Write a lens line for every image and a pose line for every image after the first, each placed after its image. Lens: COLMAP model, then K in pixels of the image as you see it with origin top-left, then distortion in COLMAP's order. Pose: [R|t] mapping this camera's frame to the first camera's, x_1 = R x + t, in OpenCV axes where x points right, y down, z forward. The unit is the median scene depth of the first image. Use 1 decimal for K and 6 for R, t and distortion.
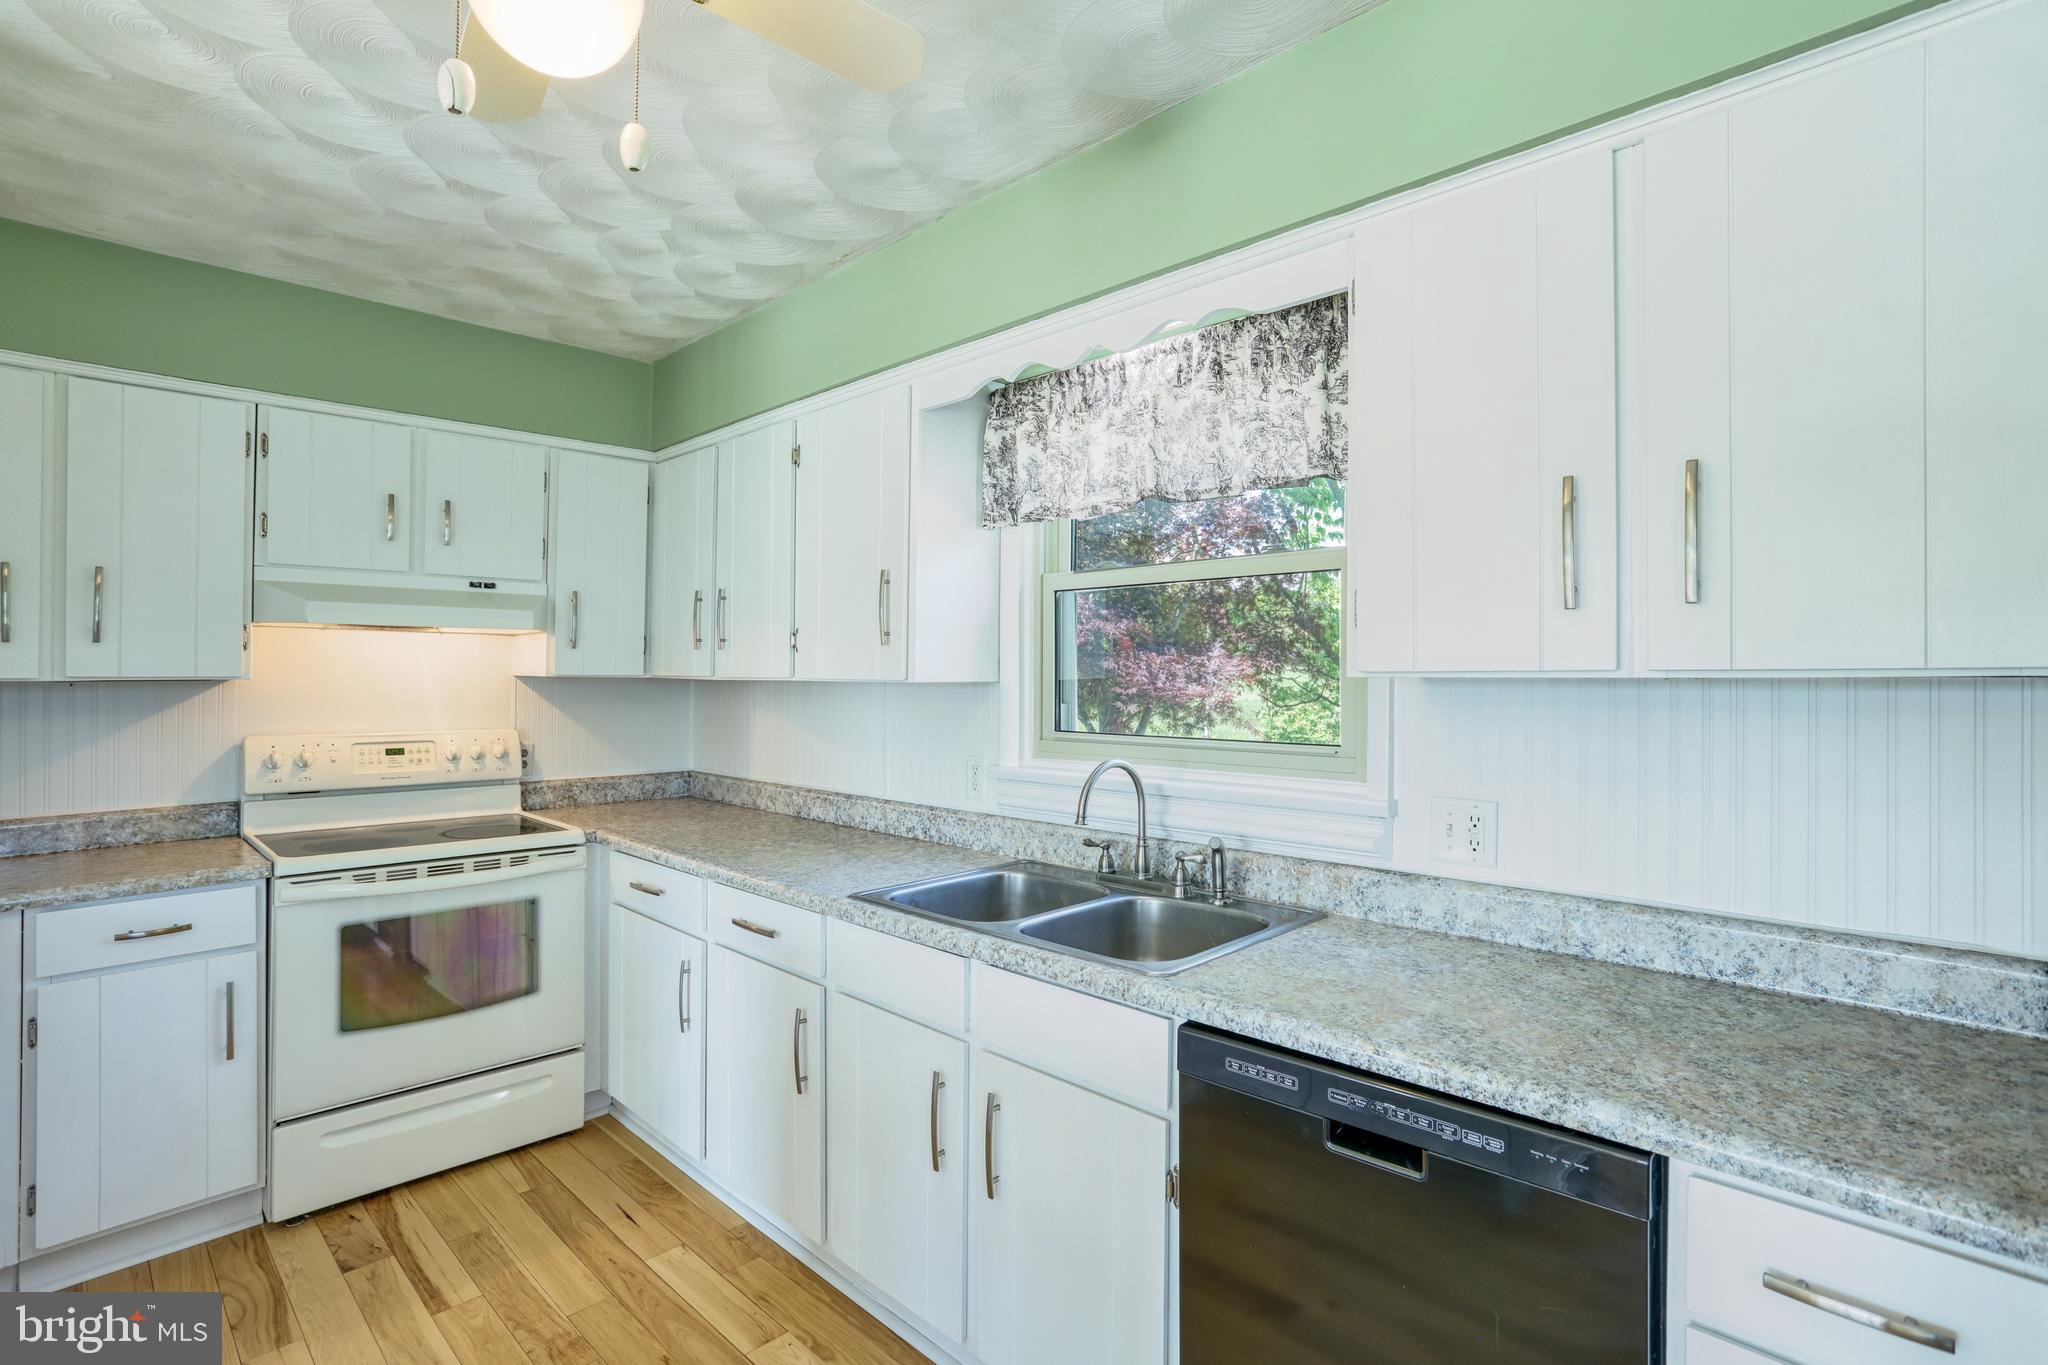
lens RADIAL K [[985.7, 0, 1024.0], [0, 985.7, 682.5], [0, 0, 1]] dist [-0.050816, 0.026878]
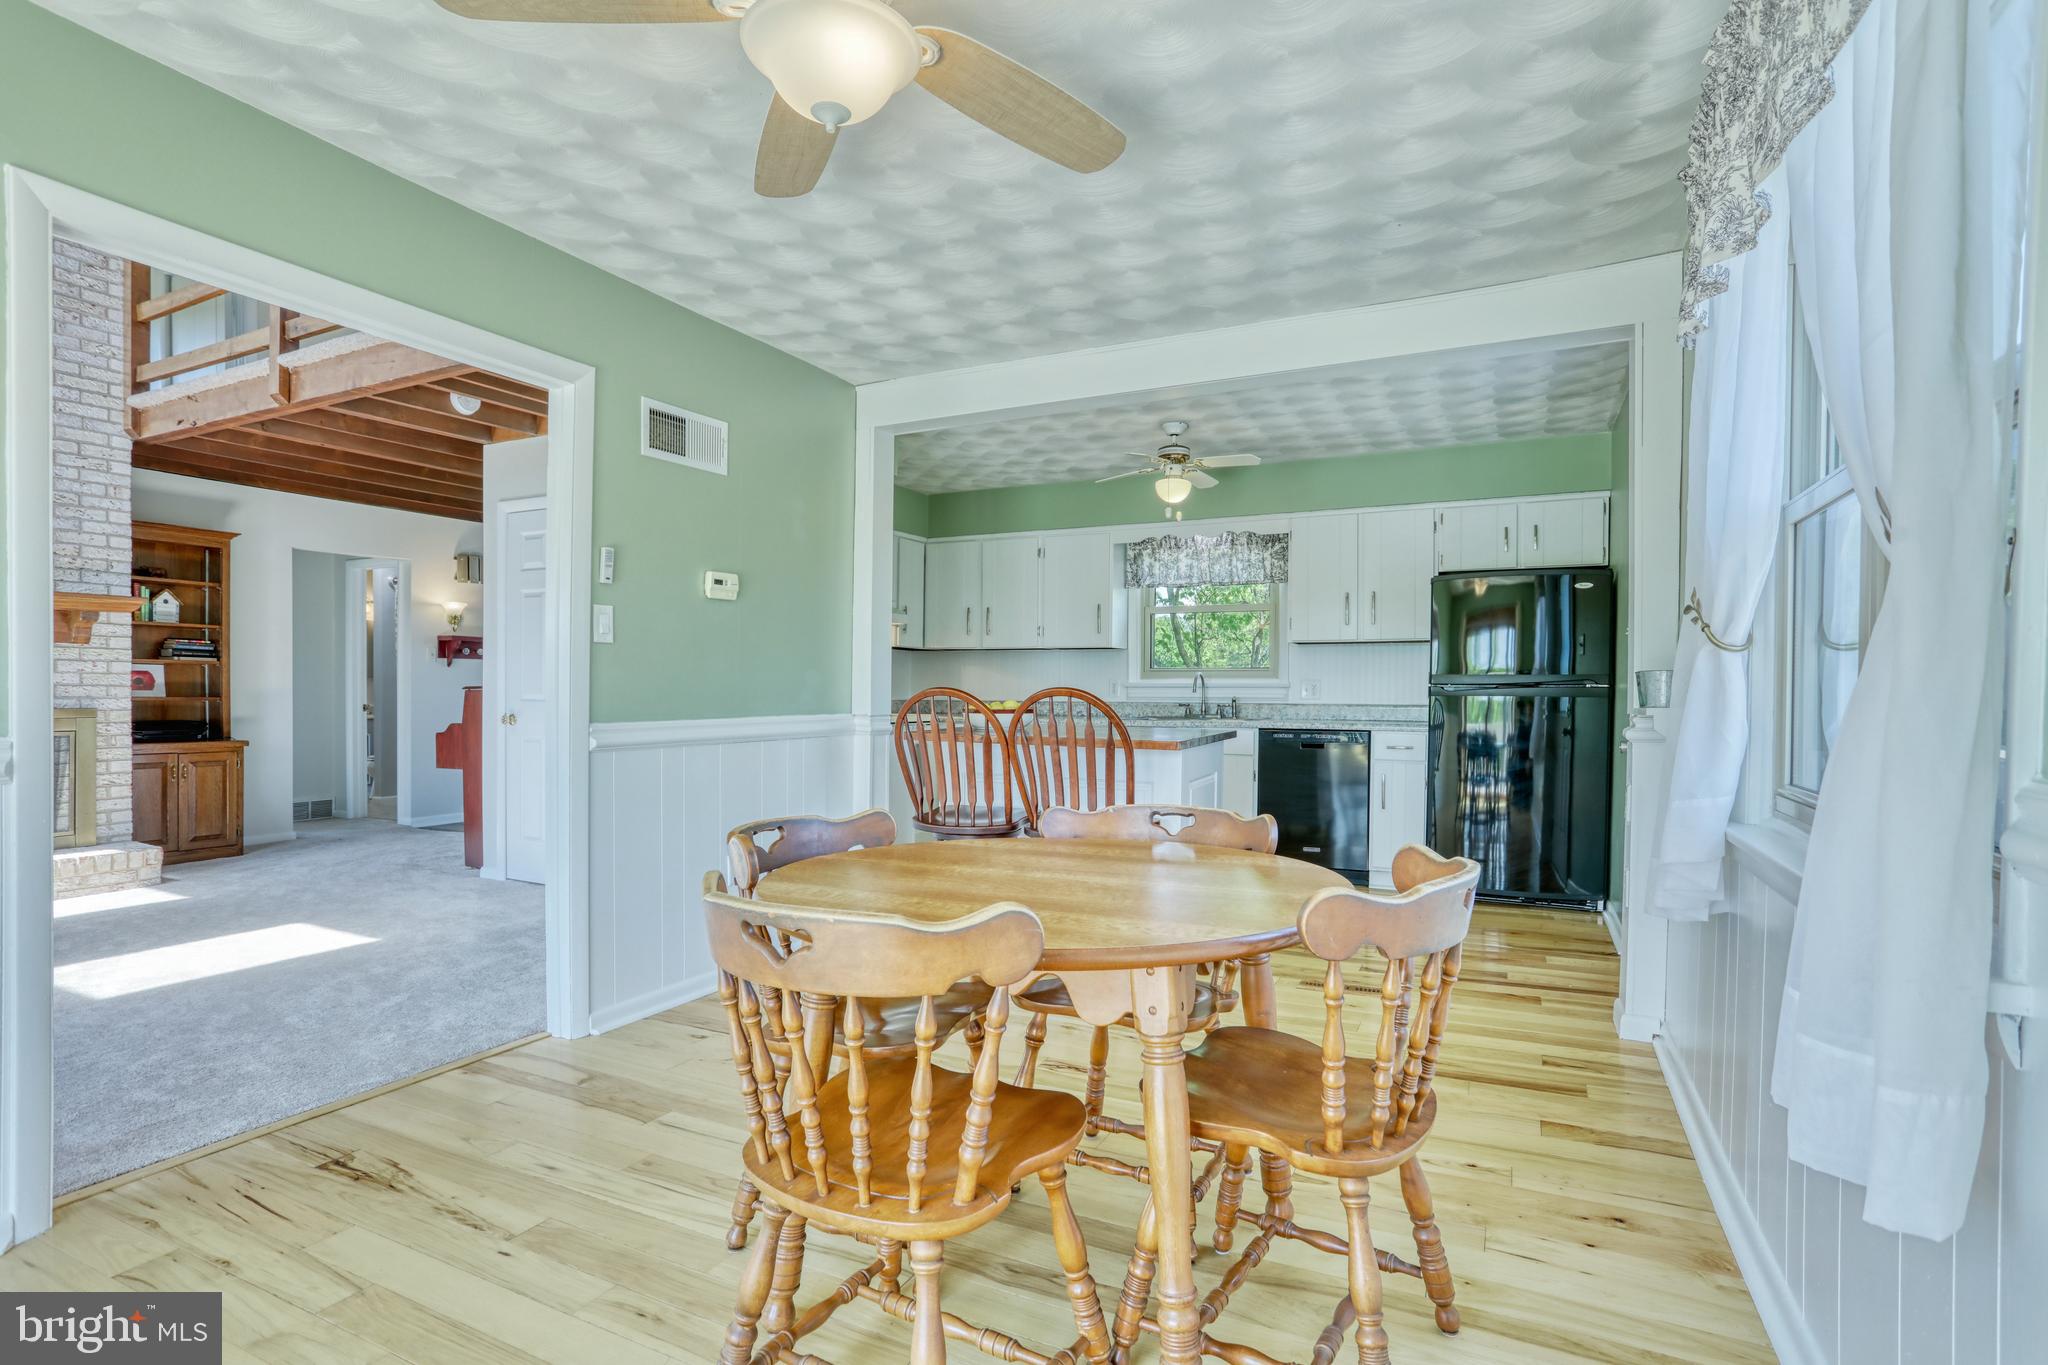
lens RADIAL K [[985.7, 0, 1024.0], [0, 985.7, 682.5], [0, 0, 1]] dist [-0.050816, 0.026878]
pose [[0.950678, 0.002464, 0.310168, -1.202154], [0.000457, 0.999956, -0.009343, 0.122938], [-0.310178, 0.009024, 0.950636, -1.492509]]
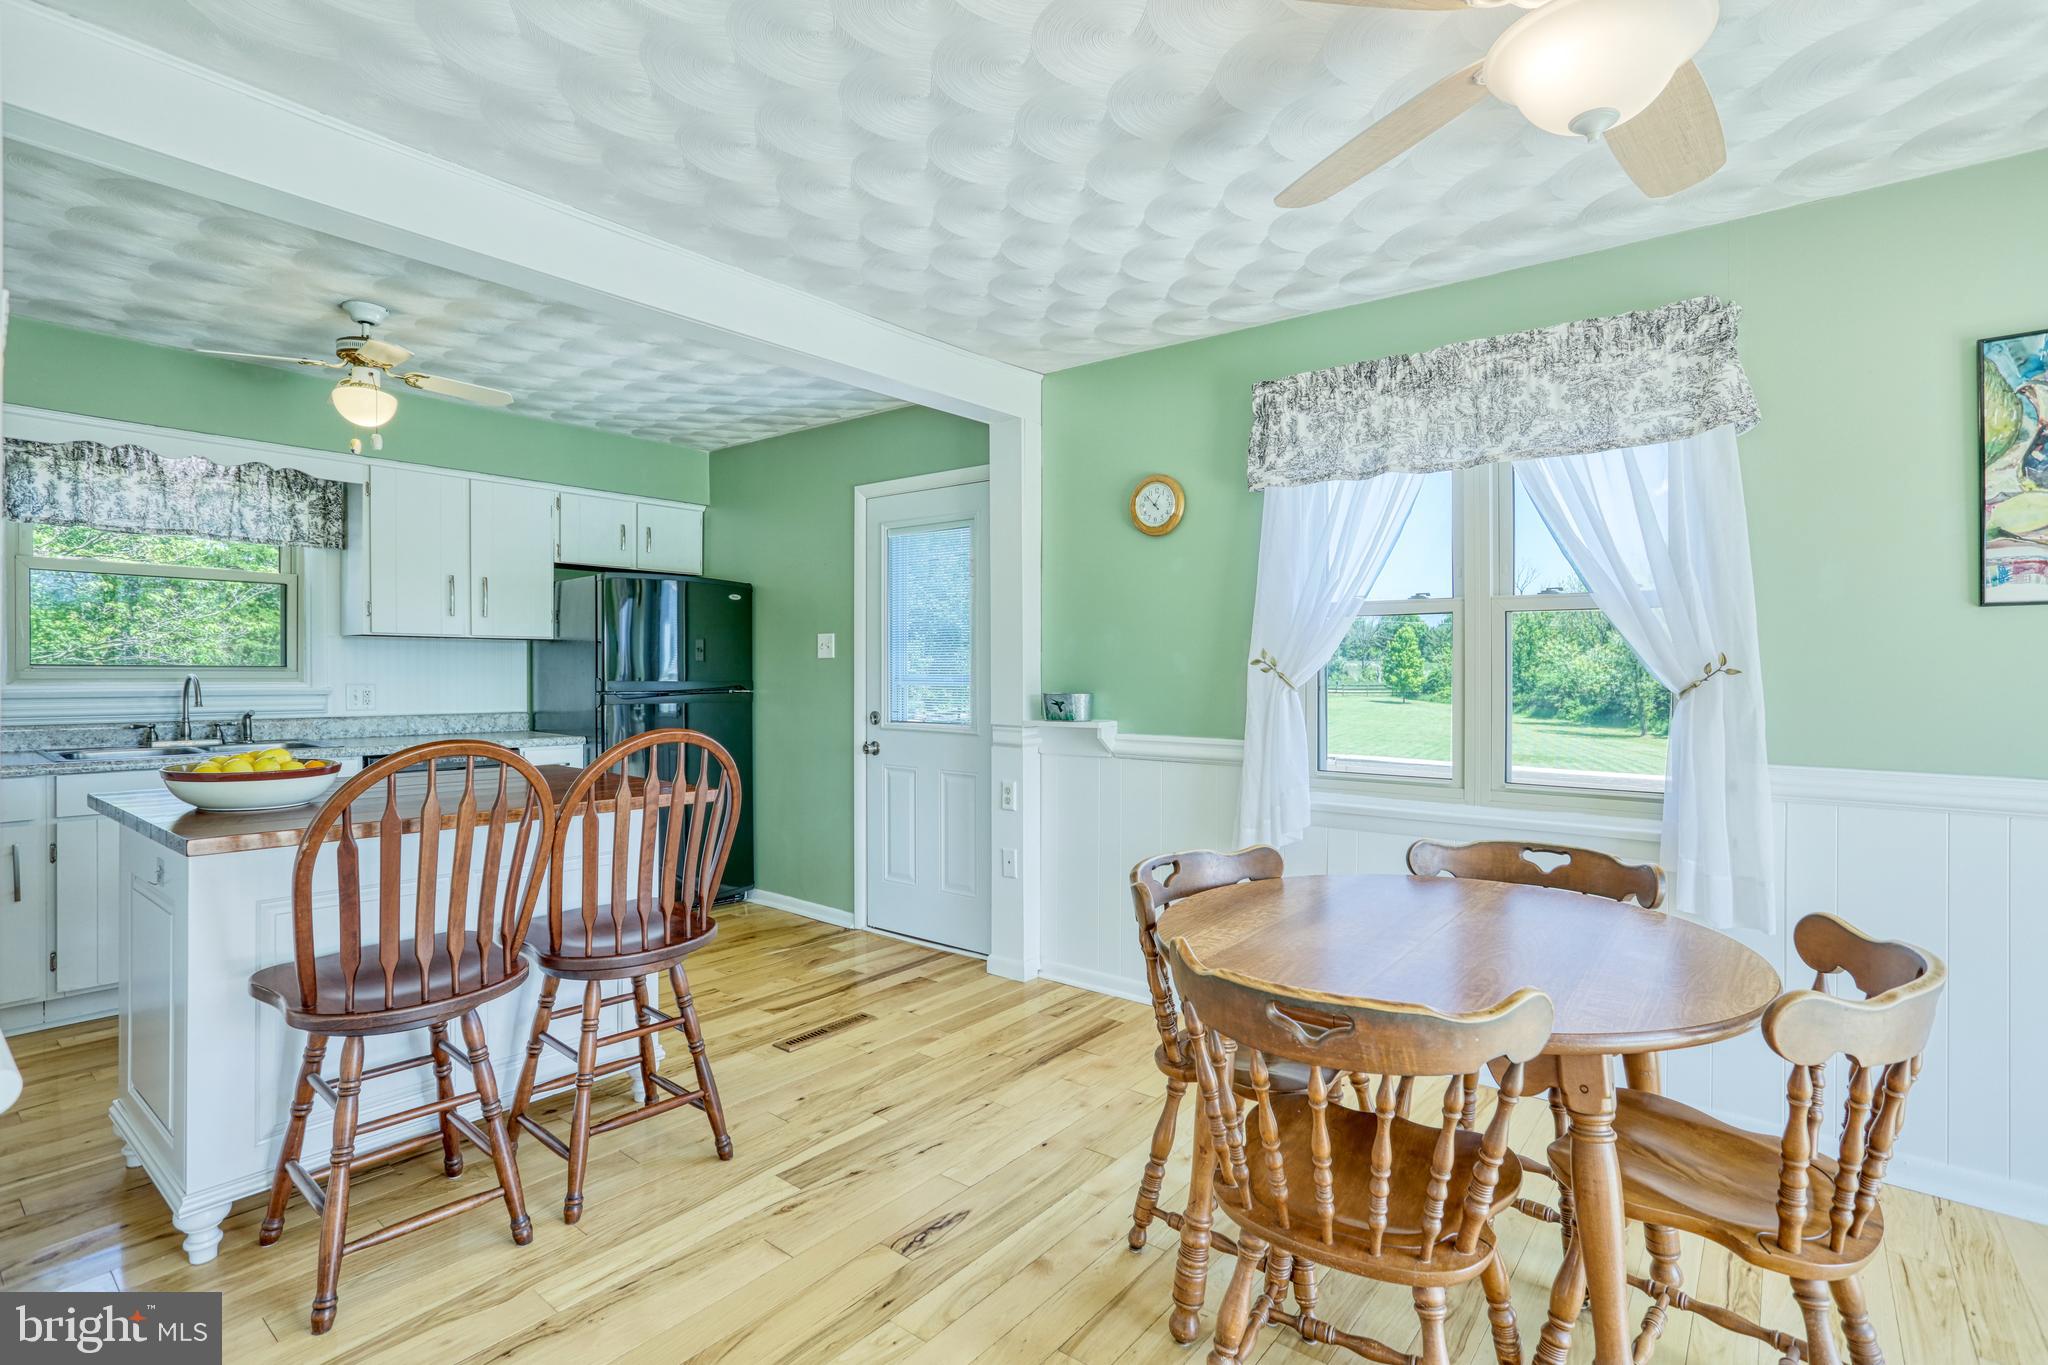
lens RADIAL K [[1006.0, 0, 1028.3], [0, 1006.0, 654.0], [0, 0, 1]] dist [-0.036969, 0.027998]
pose [[-0.096273, 0.001548, 0.995354, -1.742665], [-0.003552, 0.999992, -0.001899, 0.031219], [-0.995349, -0.003718, -0.096266, -0.348530]]
